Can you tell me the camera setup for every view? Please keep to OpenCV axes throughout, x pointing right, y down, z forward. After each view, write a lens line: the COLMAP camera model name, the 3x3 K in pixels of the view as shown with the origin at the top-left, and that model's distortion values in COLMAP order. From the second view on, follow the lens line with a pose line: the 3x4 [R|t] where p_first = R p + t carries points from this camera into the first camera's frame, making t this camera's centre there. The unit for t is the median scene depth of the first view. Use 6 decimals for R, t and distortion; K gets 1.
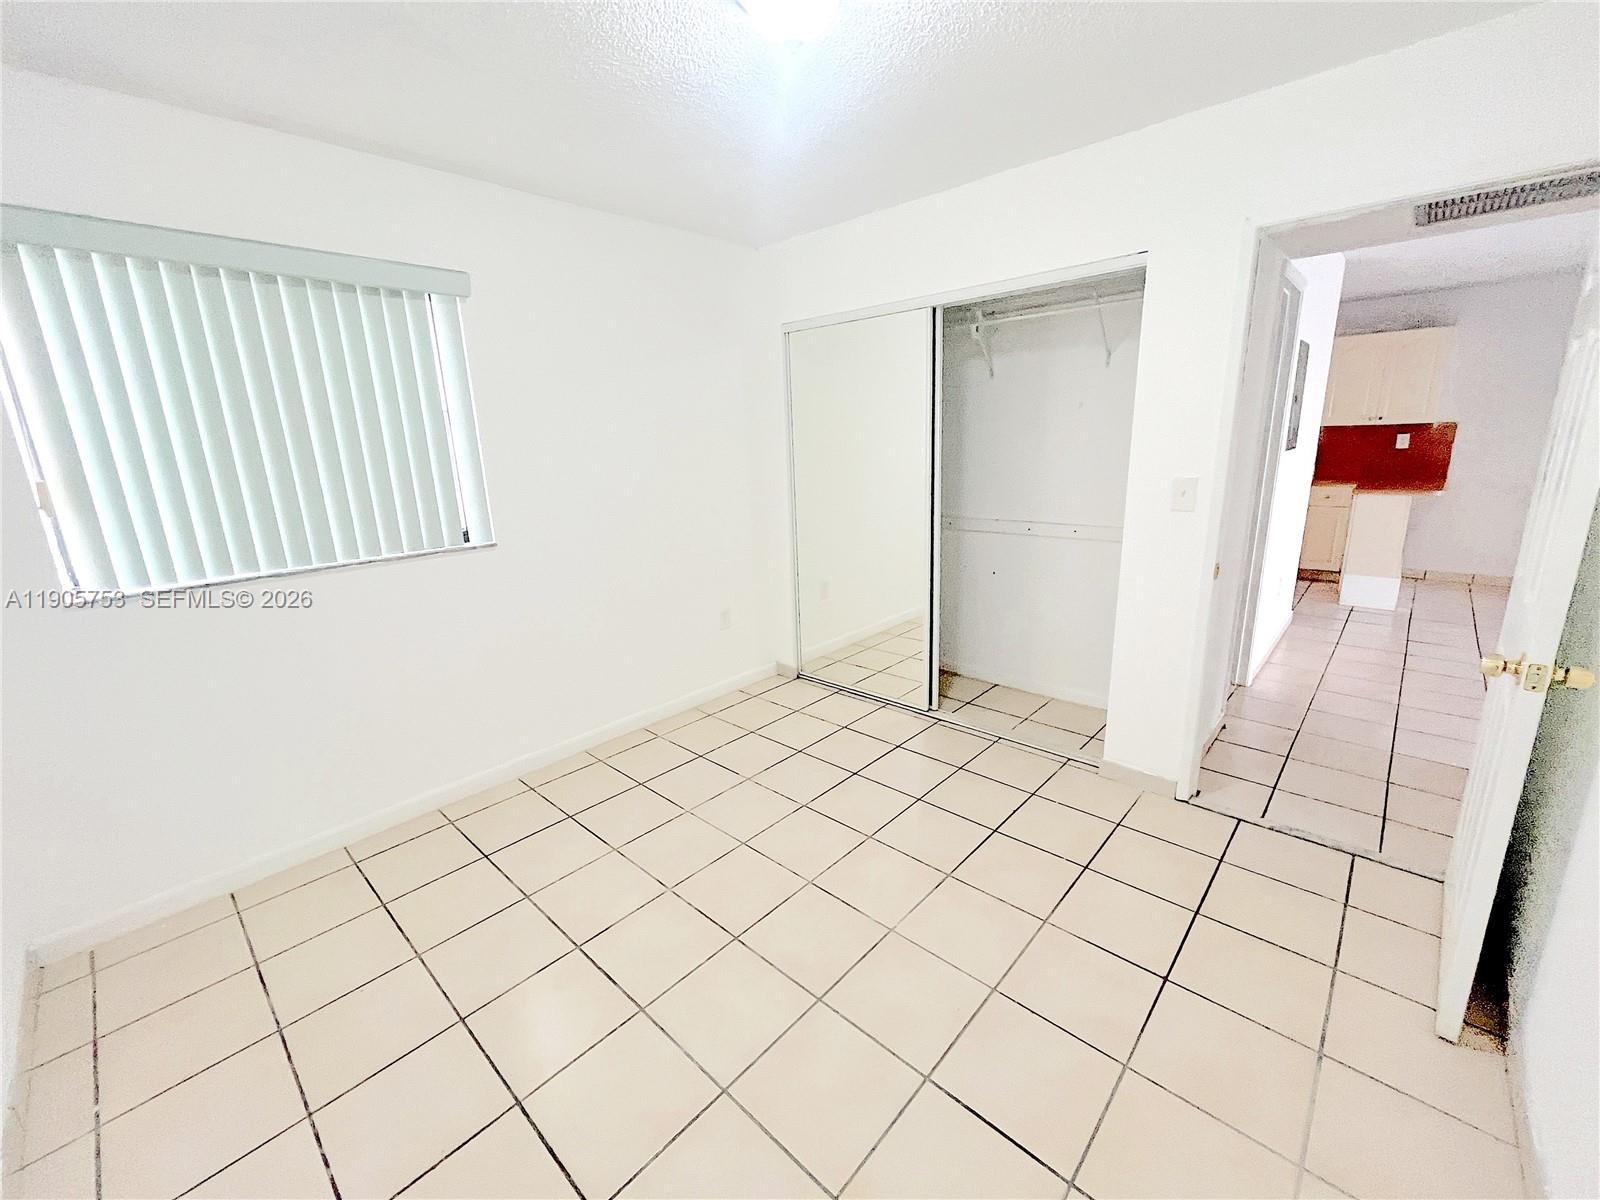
lens RADIAL K [[653.0, 0, 797.7], [0, 653.0, 597.7], [0, 0, 1]] dist [0.001050, 0.000167]
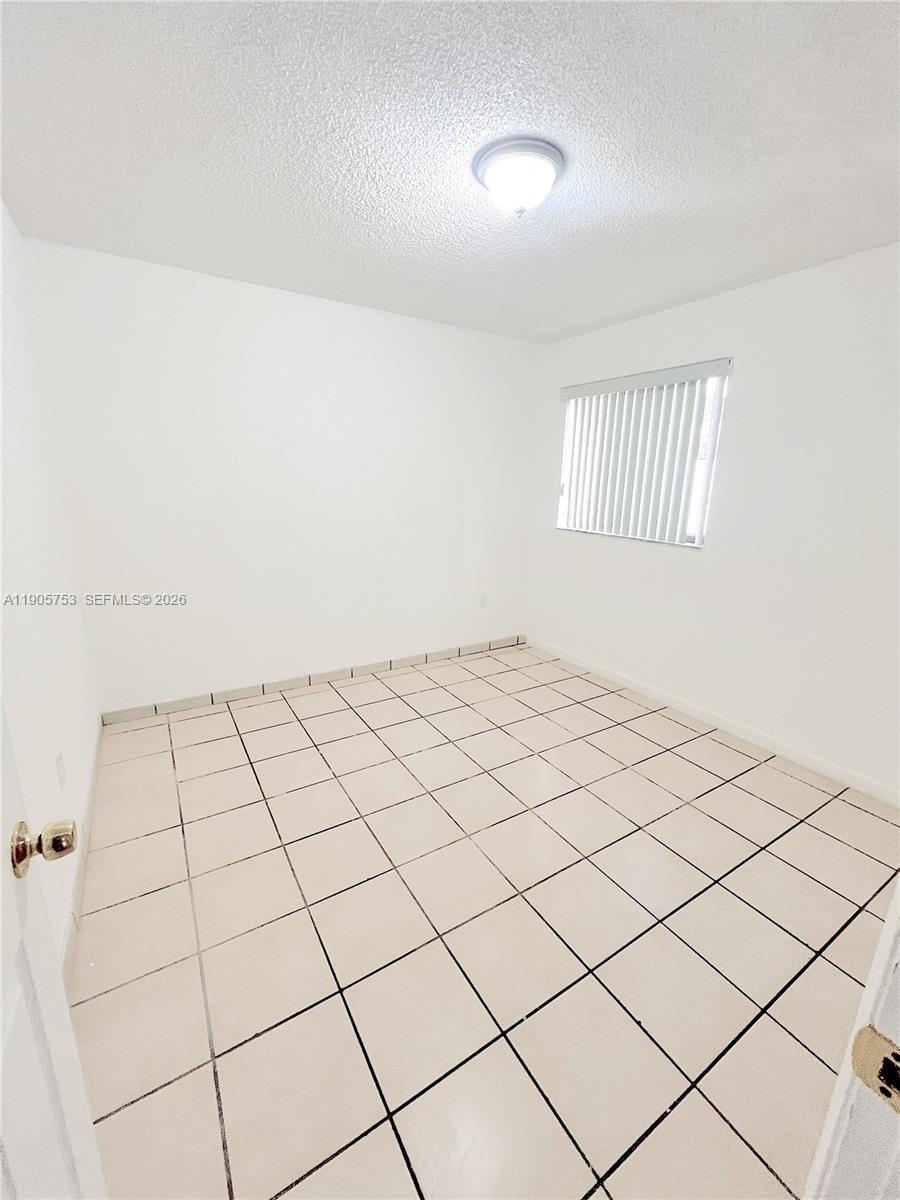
lens RADIAL K [[489.7, 0, 446.8], [0, 489.7, 602.9], [0, 0, 1]] dist [0.001050, 0.000167]
pose [[-0.268601, 0.272708, -0.923842, 0.791280], [-0.234720, 0.911647, 0.337352, -0.228547], [0.934216, 0.307457, -0.180859, 0.800392]]
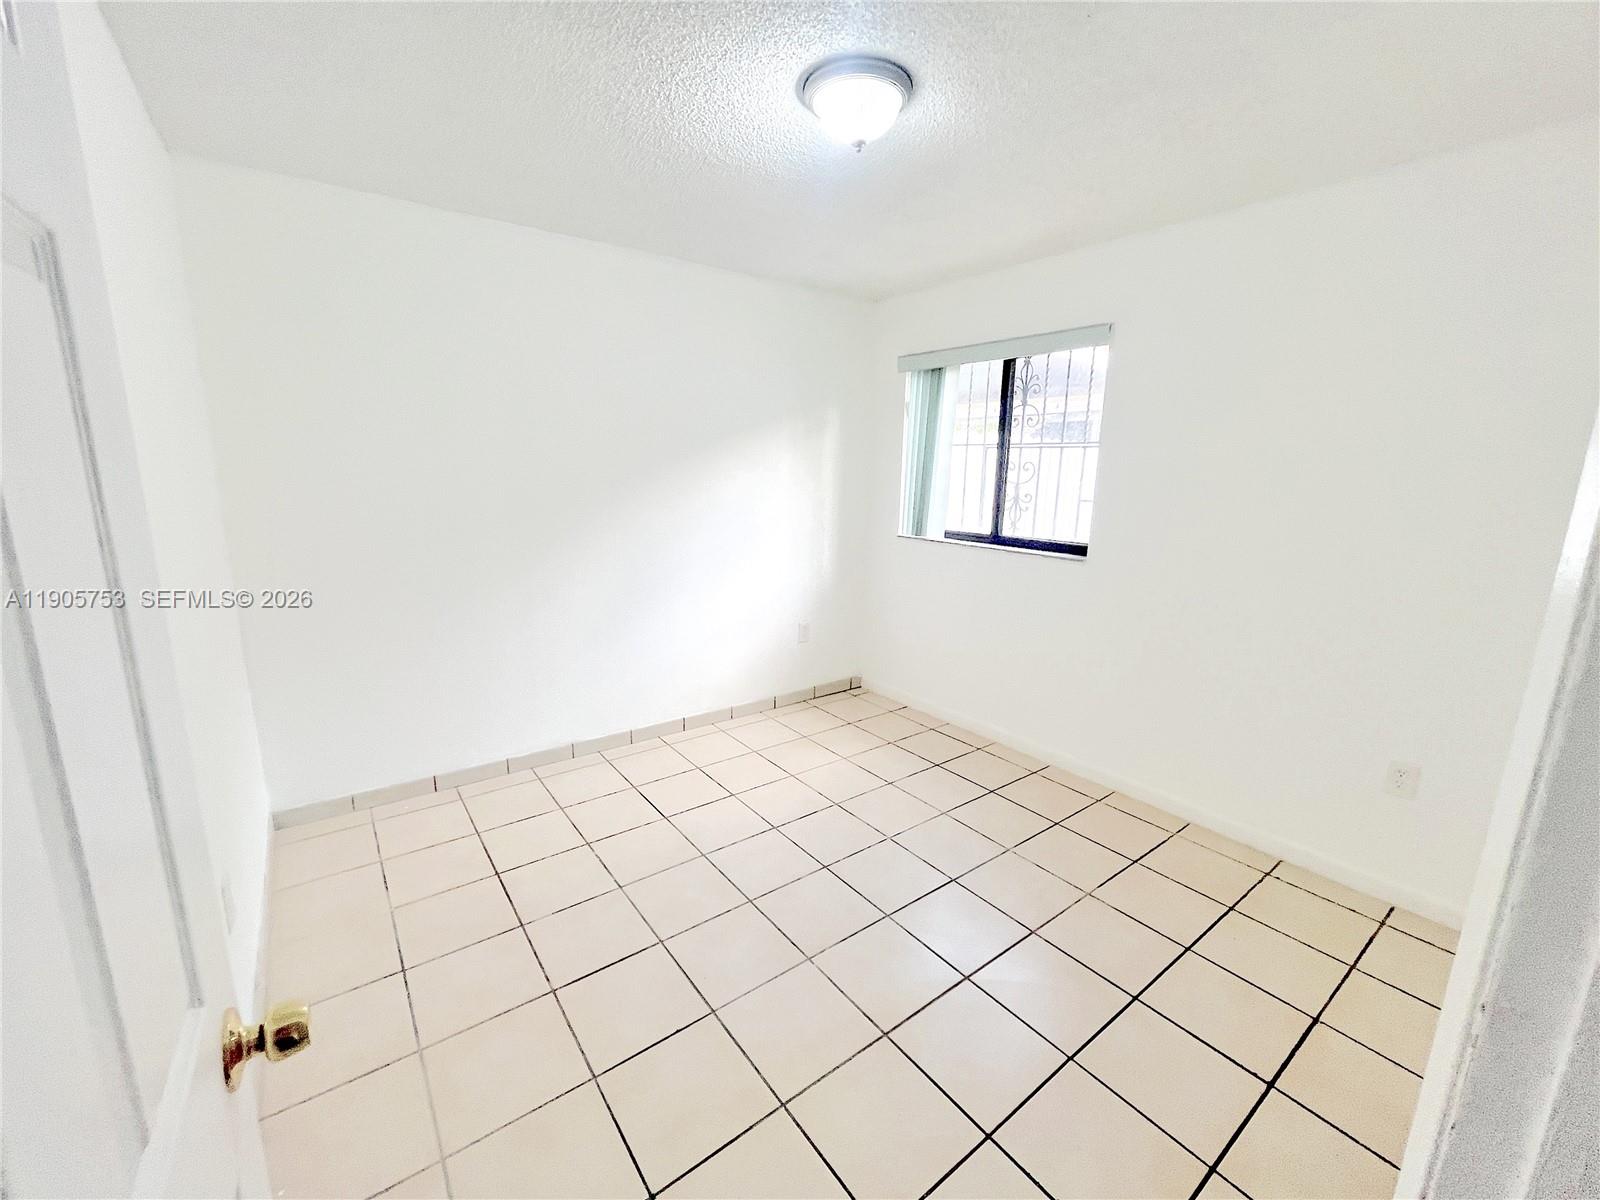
lens RADIAL K [[653.0, 0, 791.3], [0, 653.0, 602.5], [0, 0, 1]] dist [0.001050, 0.000167]
pose [[-0.185718, 0.240752, -0.952653, 0.798968], [-0.235110, 0.930470, 0.280980, -0.237109], [0.954061, 0.276161, -0.116202, 0.754981]]
